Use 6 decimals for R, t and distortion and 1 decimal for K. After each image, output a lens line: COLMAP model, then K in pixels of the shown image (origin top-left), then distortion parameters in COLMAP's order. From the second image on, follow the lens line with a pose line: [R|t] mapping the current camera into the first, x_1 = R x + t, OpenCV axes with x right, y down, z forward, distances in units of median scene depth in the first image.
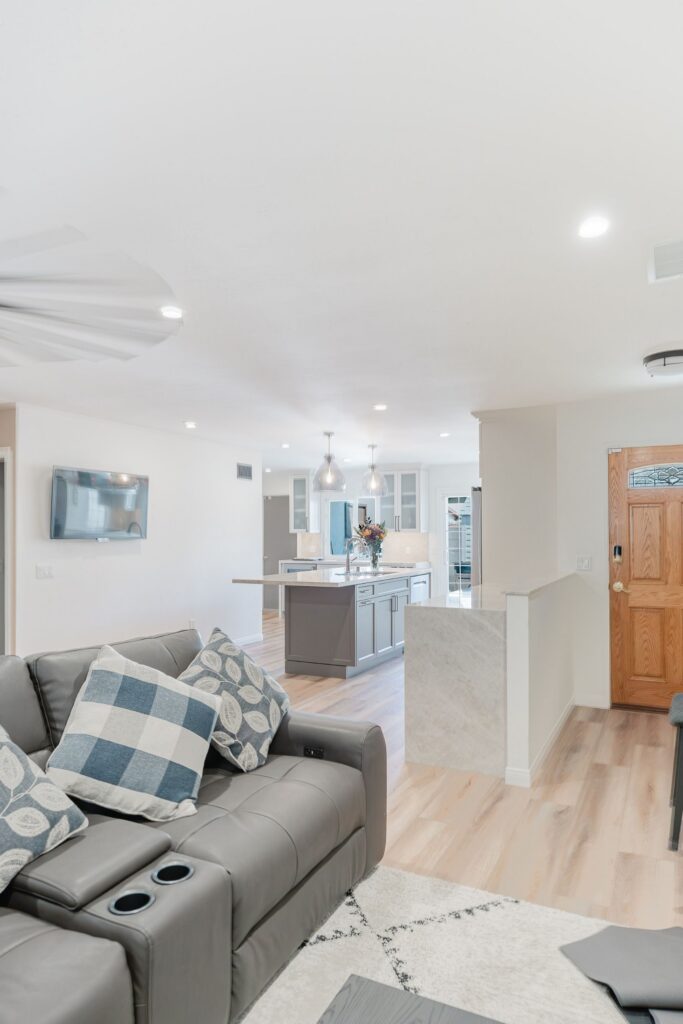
lens RADIAL K [[696.9, 0, 337.6], [0, 696.9, 524.8], [0, 0, 1]] dist [0.001472, 0.000455]
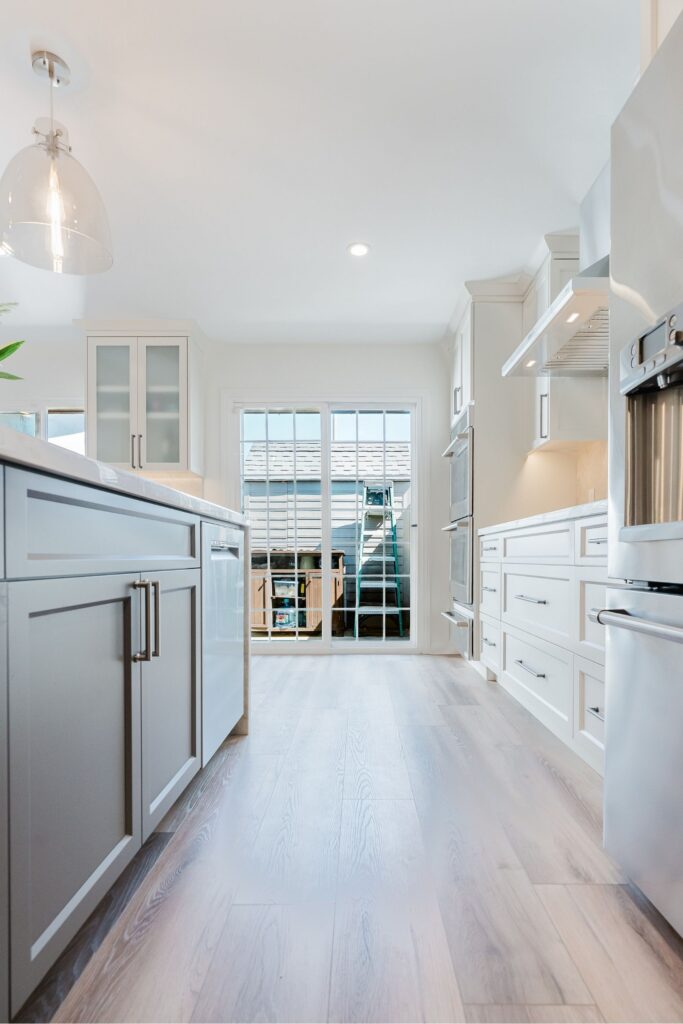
lens RADIAL K [[561.3, 0, 370.8], [0, 561.3, 568.7], [0, 0, 1]] dist [-0.000997, 0.000136]
pose [[0.878362, -0.001226, 0.477995, 0.044554], [-0.007003, 0.999856, 0.015434, 0.070211], [-0.477945, -0.016904, 0.878227, 0.604689]]
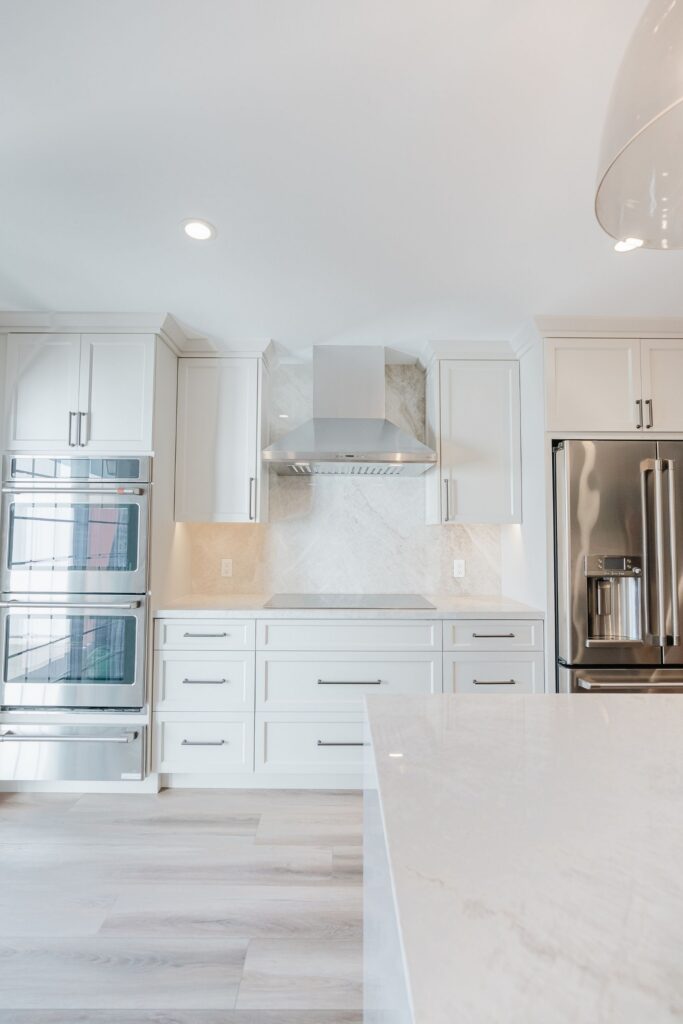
lens RADIAL K [[496.0, 0, 357.1], [0, 496.0, 502.4], [0, 0, 1]] dist [-0.002511, -0.000051]
pose [[-0.486079, 0.055900, 0.872125, -0.000913], [-0.010655, 0.997499, -0.069874, 0.015556], [-0.873850, -0.043257, -0.484268, 0.897013]]
